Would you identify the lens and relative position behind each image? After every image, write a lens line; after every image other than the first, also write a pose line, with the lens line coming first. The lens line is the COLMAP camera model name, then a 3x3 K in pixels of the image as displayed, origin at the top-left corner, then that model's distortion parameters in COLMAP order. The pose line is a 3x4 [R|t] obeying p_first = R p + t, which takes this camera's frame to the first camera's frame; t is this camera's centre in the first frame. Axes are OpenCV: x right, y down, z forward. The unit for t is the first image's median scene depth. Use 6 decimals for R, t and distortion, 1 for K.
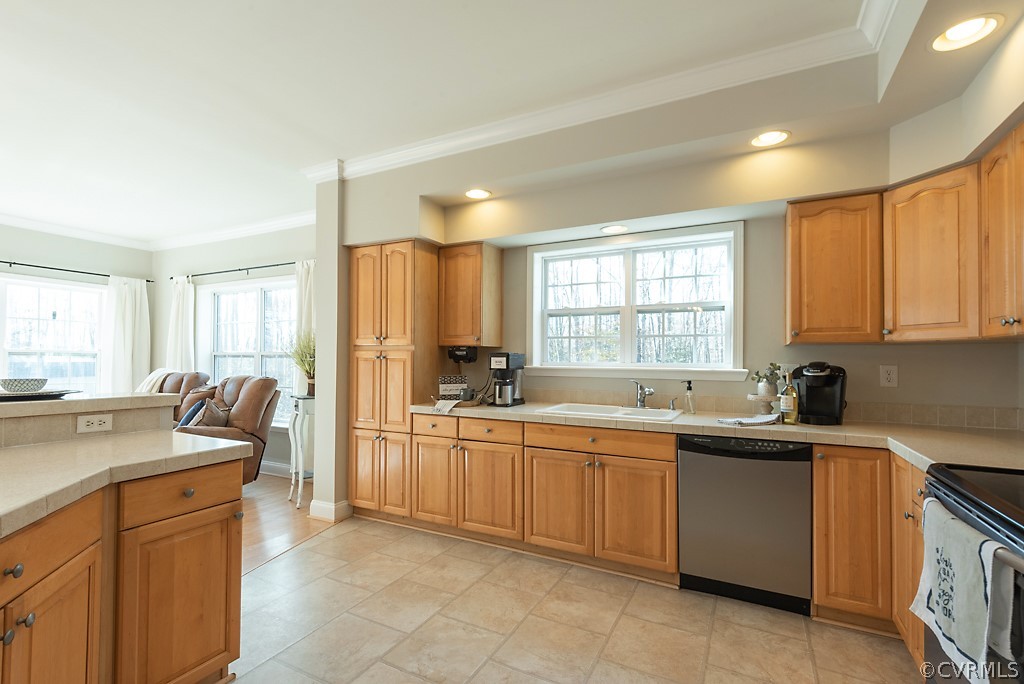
lens RADIAL K [[469.7, 0, 504.9], [0, 469.7, 356.2], [0, 0, 1]] dist [0.016310, -0.008220]
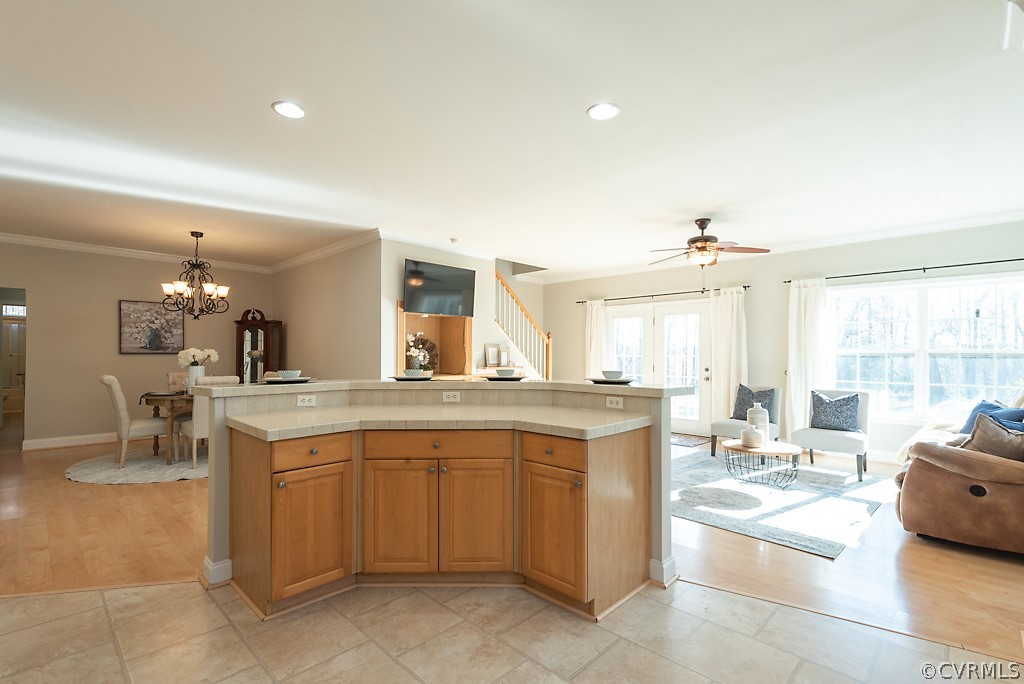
lens RADIAL K [[469.7, 0, 504.9], [0, 469.7, 356.2], [0, 0, 1]] dist [0.016310, -0.008220]
pose [[-0.297544, -0.004917, -0.954695, 0.448790], [0.006540, 0.999953, -0.007188, 0.004499], [0.954686, -0.008383, -0.297498, 0.786461]]
